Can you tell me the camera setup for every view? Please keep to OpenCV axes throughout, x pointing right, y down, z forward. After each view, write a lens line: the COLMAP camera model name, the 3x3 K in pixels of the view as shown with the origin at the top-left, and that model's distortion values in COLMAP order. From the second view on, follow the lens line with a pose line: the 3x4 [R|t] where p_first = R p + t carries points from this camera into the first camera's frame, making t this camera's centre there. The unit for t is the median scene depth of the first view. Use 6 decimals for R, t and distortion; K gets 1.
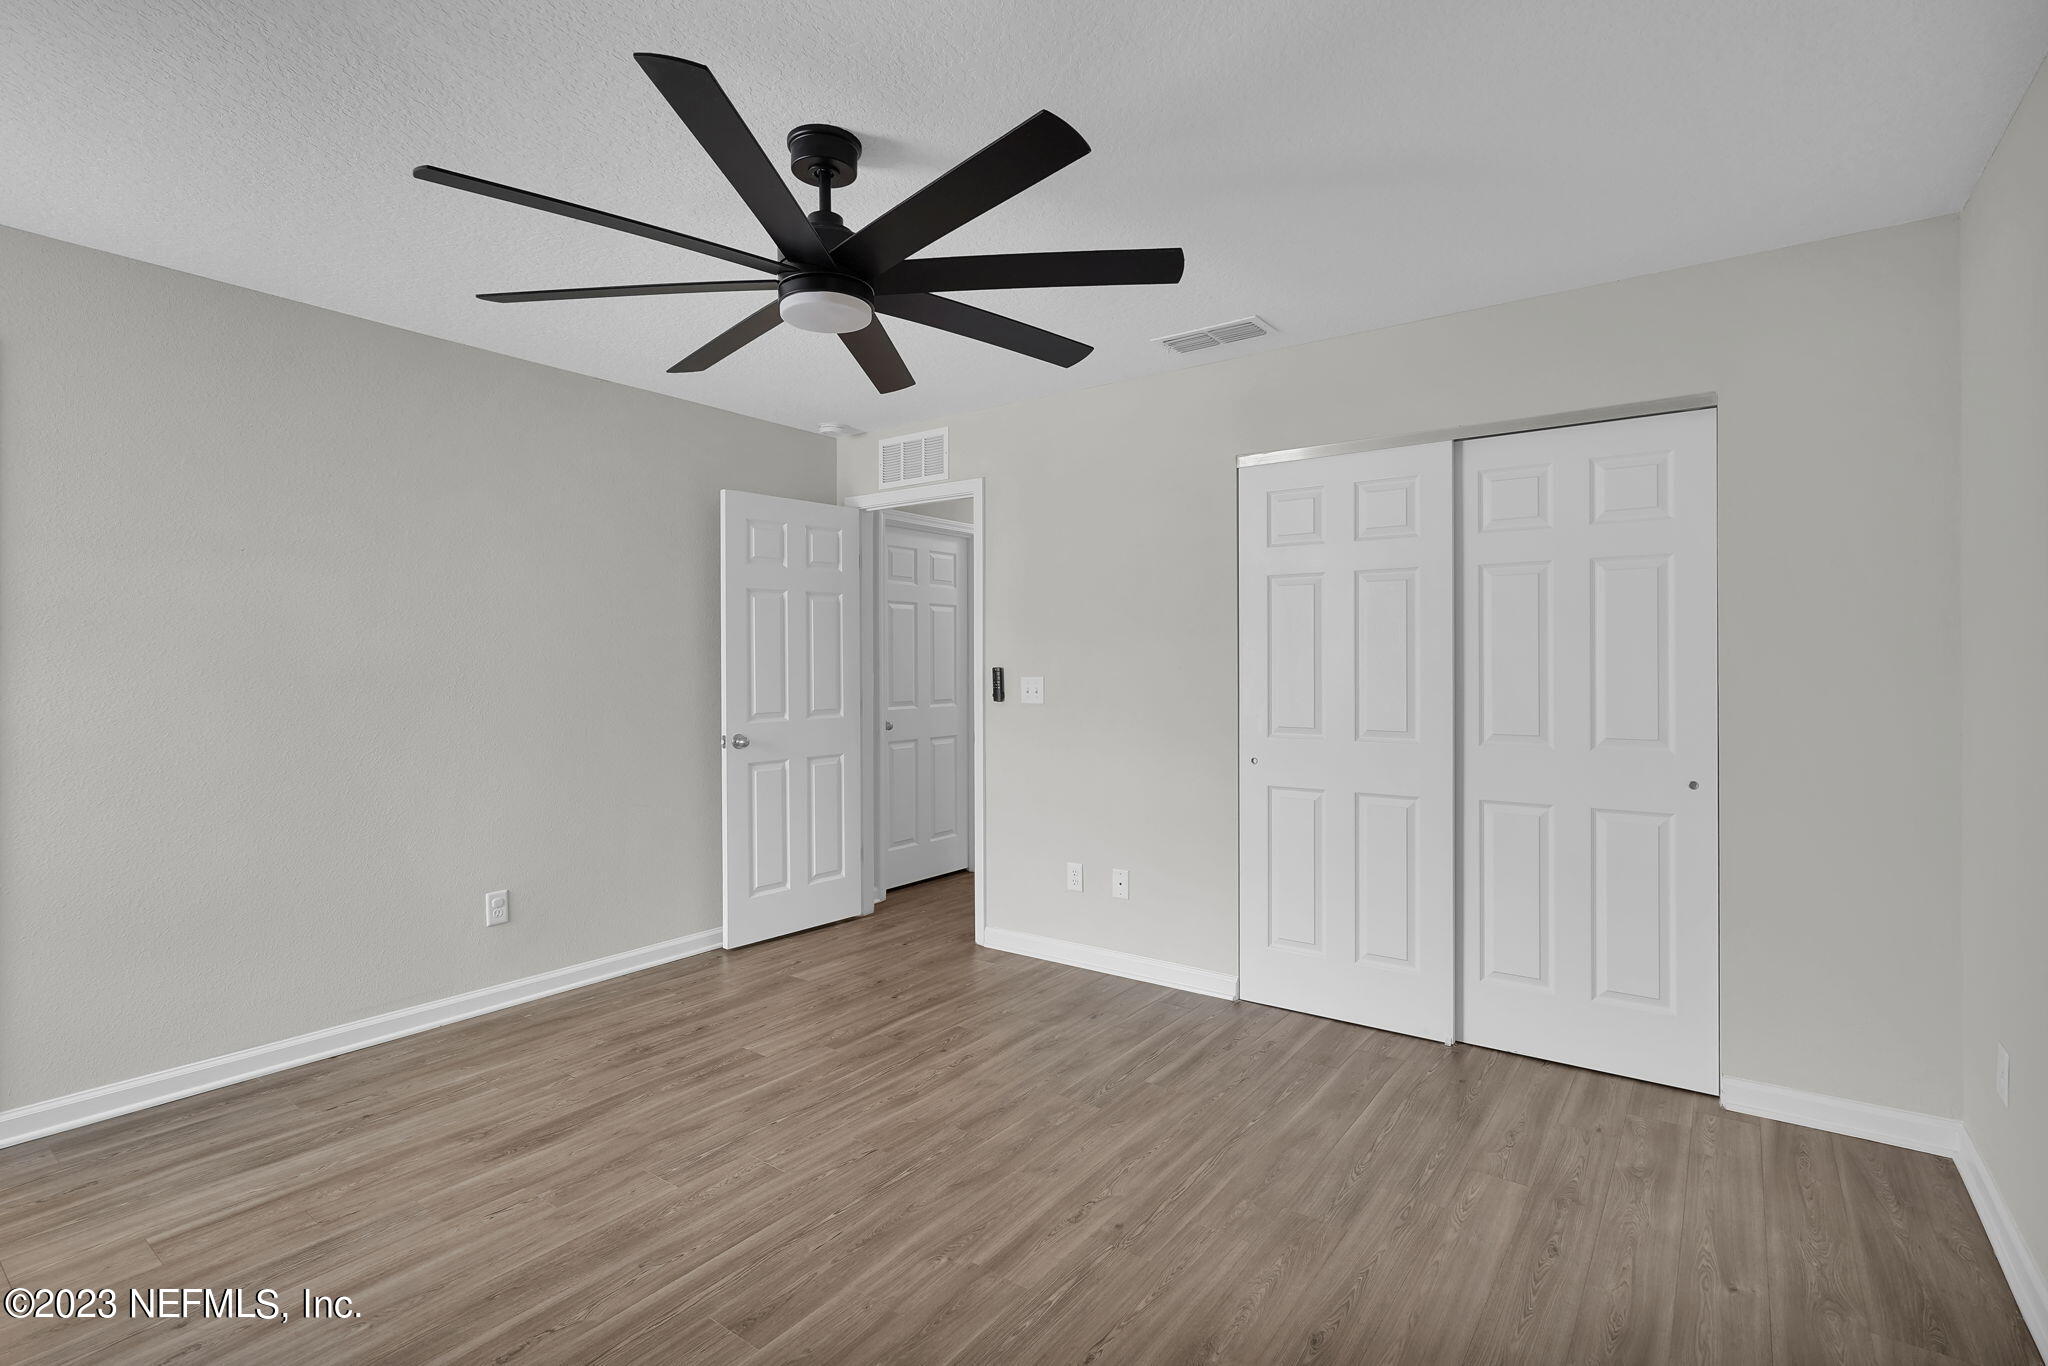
lens RADIAL K [[960.4, 0, 1011.4], [0, 960.4, 681.7], [0, 0, 1]] dist [-0.001783, 0.000067]
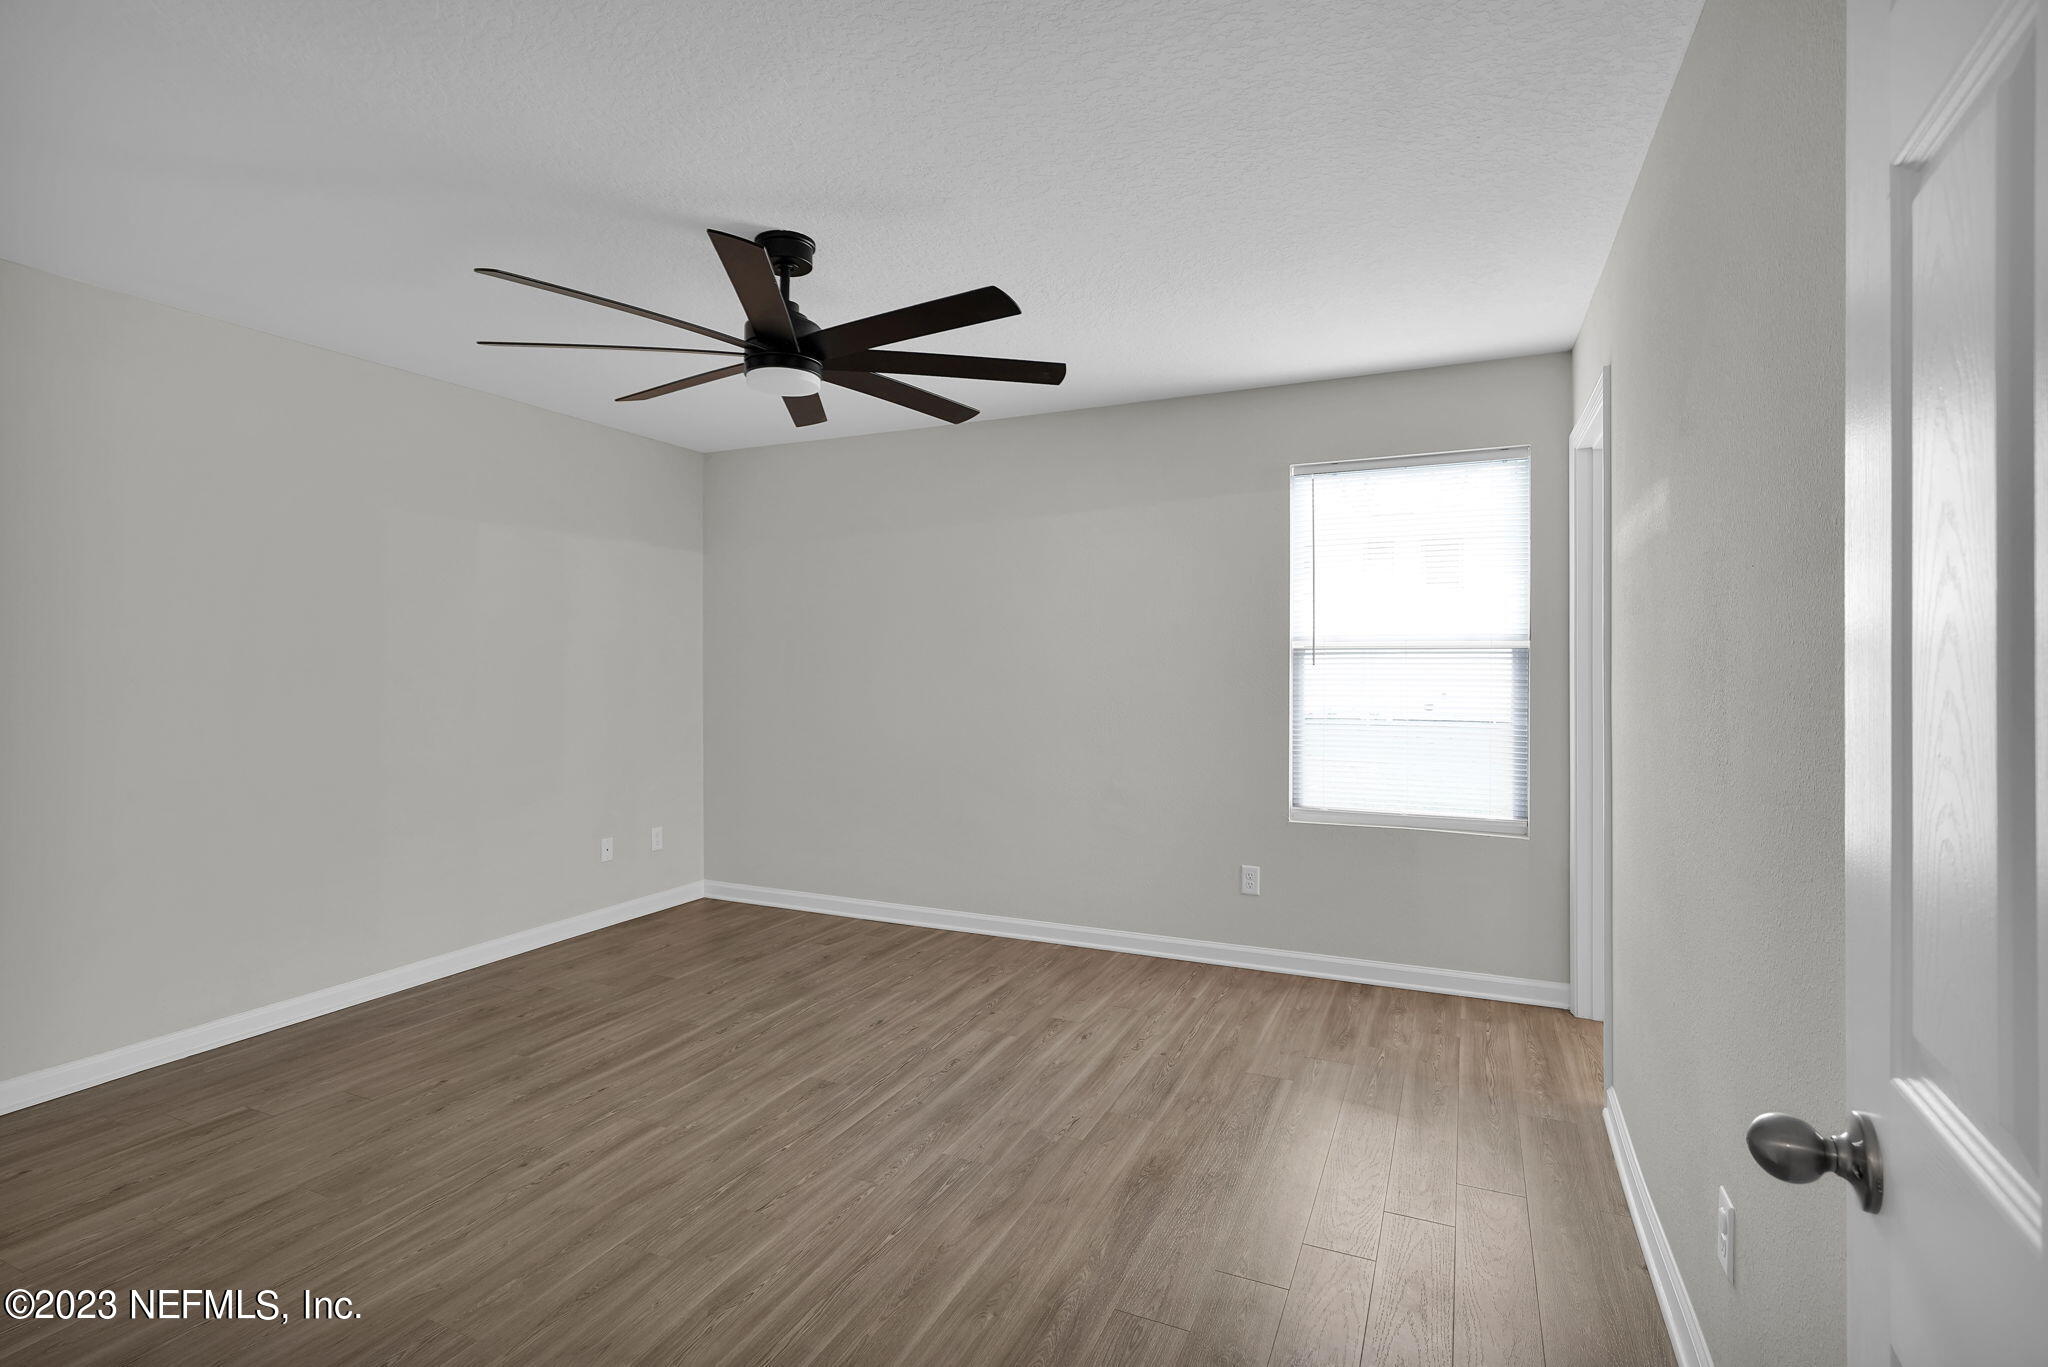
lens RADIAL K [[960.4, 0, 1011.4], [0, 960.4, 682.2], [0, 0, 1]] dist [-0.001783, 0.000067]
pose [[-0.979712, 0.006269, -0.200311, -0.207171], [-0.000364, 0.999453, 0.033058, -0.033171], [0.200409, 0.032460, -0.979174, 2.010099]]
